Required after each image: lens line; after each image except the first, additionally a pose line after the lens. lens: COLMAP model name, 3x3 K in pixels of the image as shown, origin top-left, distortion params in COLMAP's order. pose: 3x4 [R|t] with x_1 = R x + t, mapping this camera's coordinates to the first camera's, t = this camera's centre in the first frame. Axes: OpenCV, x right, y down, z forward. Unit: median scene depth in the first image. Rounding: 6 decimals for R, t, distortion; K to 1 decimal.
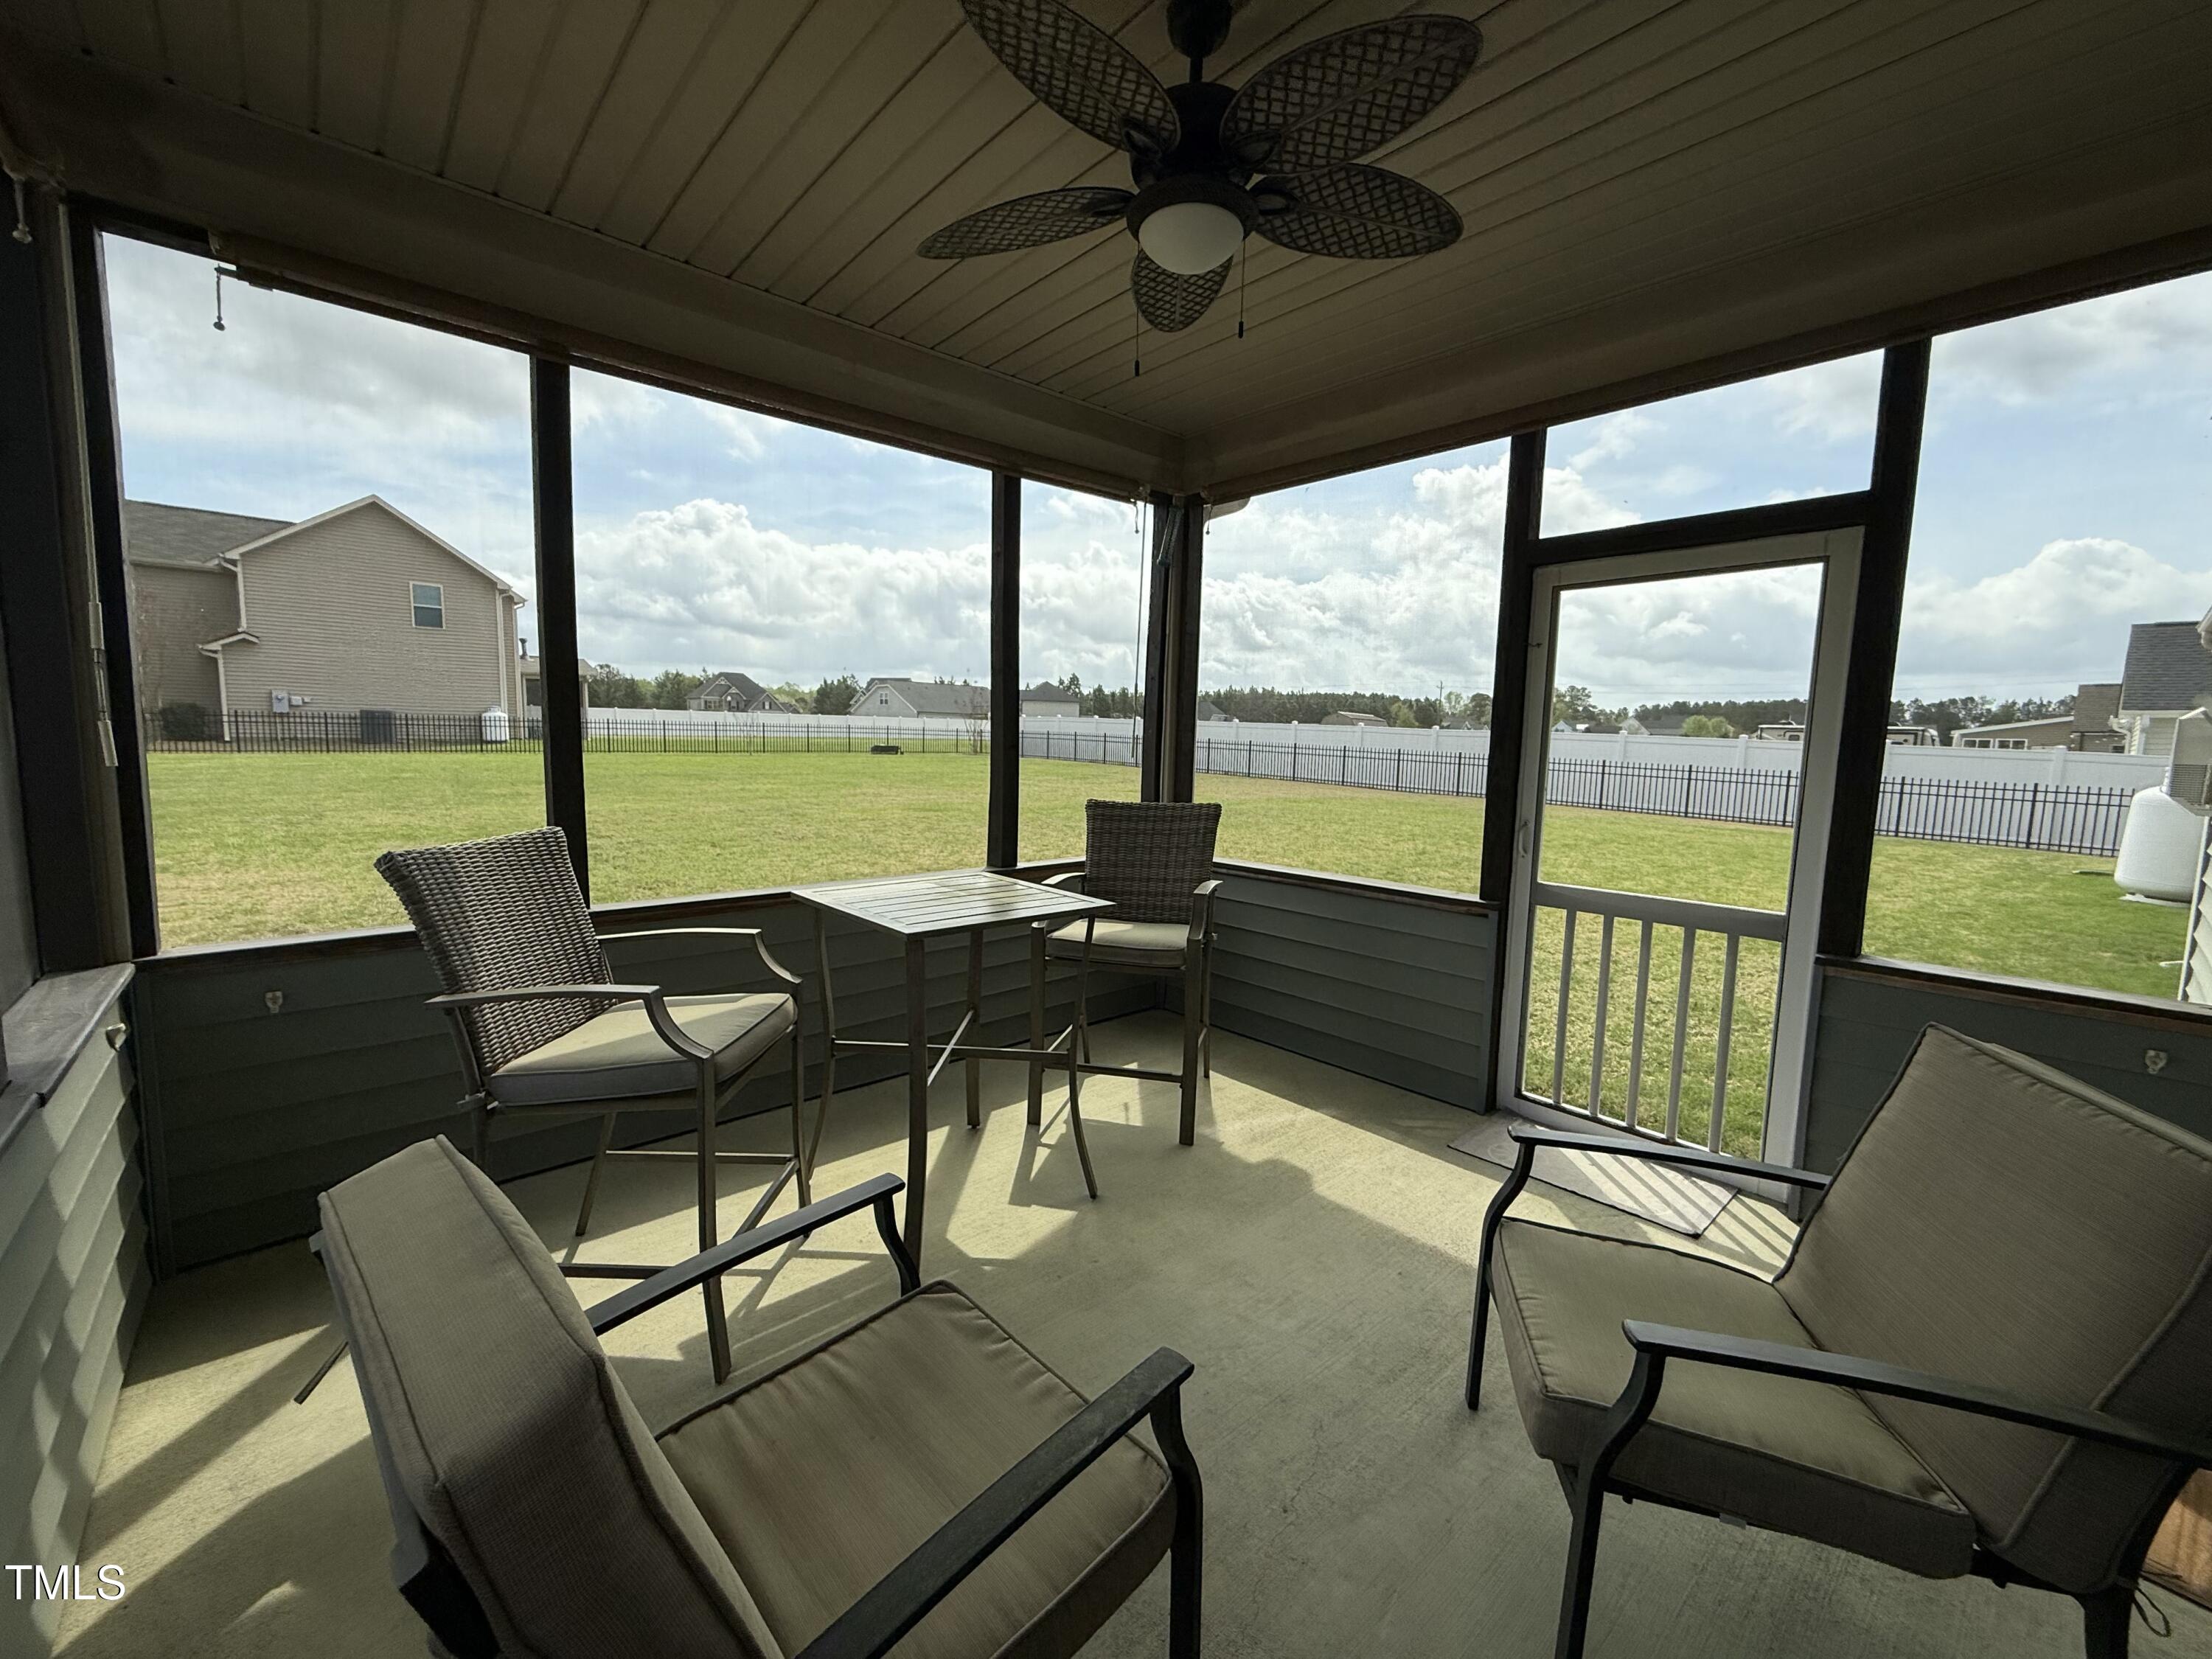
lens RADIAL K [[885.3, 0, 1105.0], [0, 885.3, 833.5], [0, 0, 1]] dist [0.000556, -0.000330]
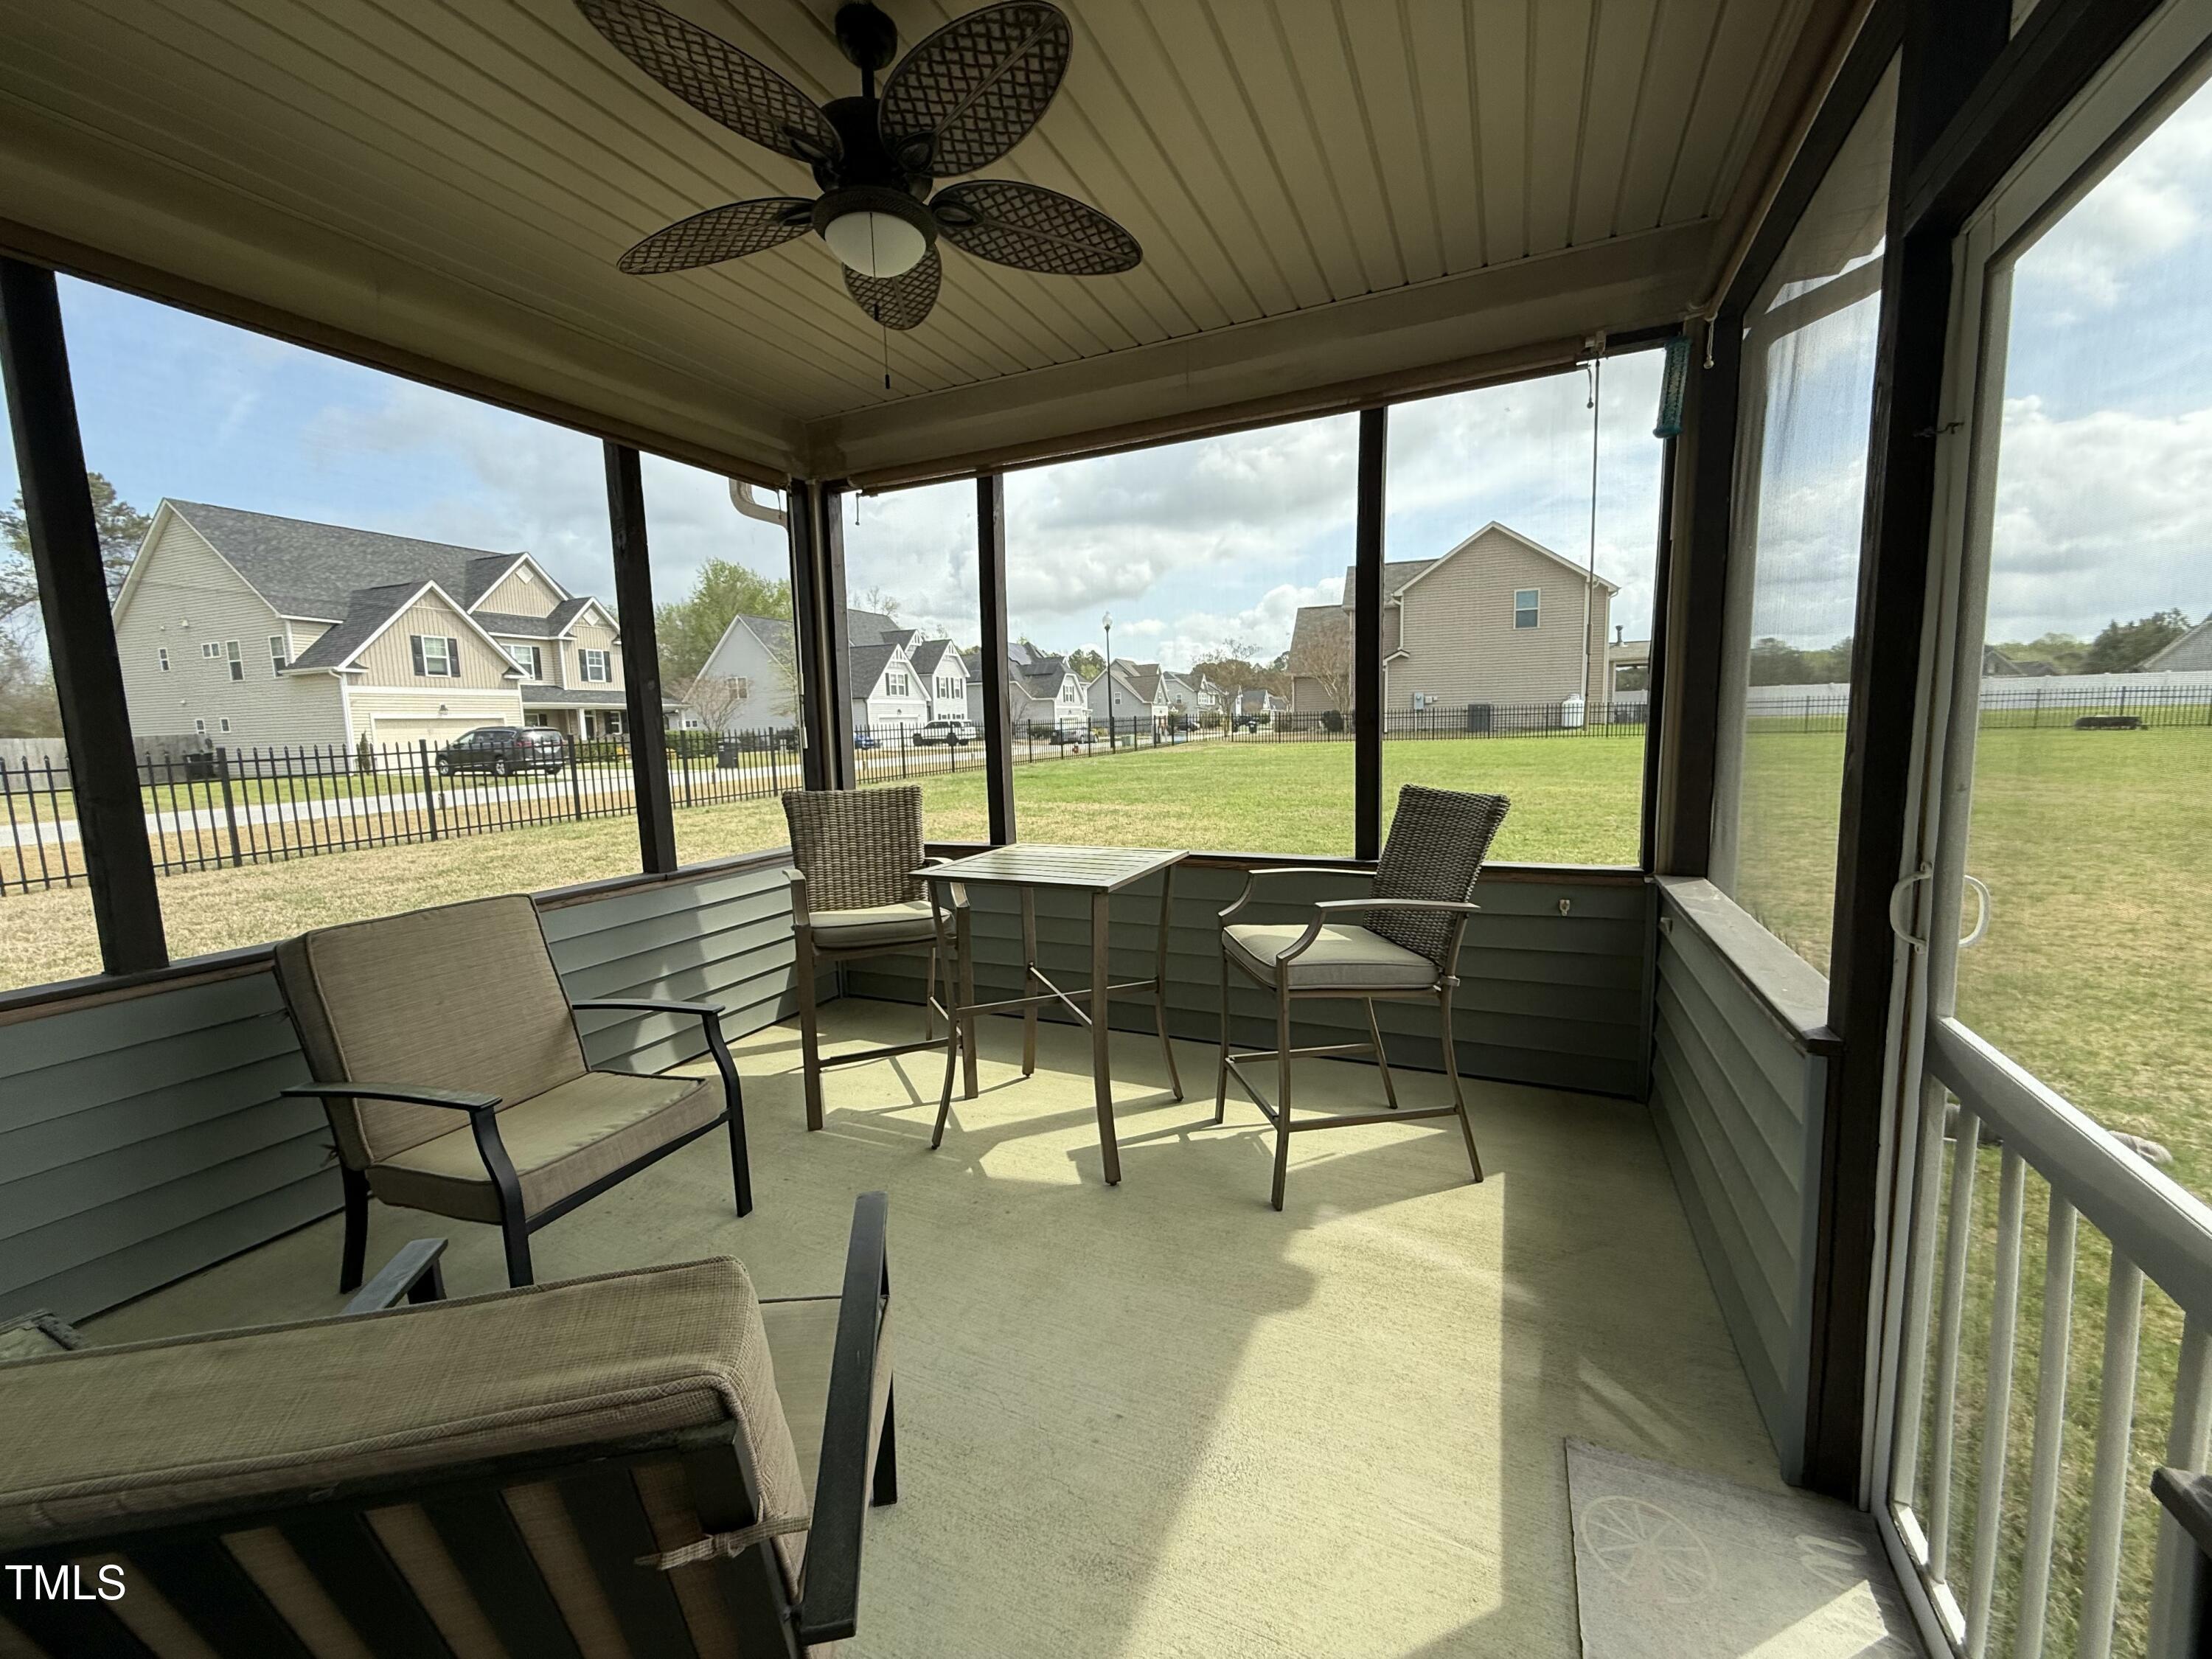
lens RADIAL K [[885.3, 0, 1101.1], [0, 885.3, 825.2], [0, 0, 1]] dist [0.000556, -0.000330]
pose [[0.394658, 0.072814, -0.915939, 0.613260], [-0.065275, 0.996558, 0.051098, -0.022978], [0.916507, 0.039622, 0.398052, 0.423543]]
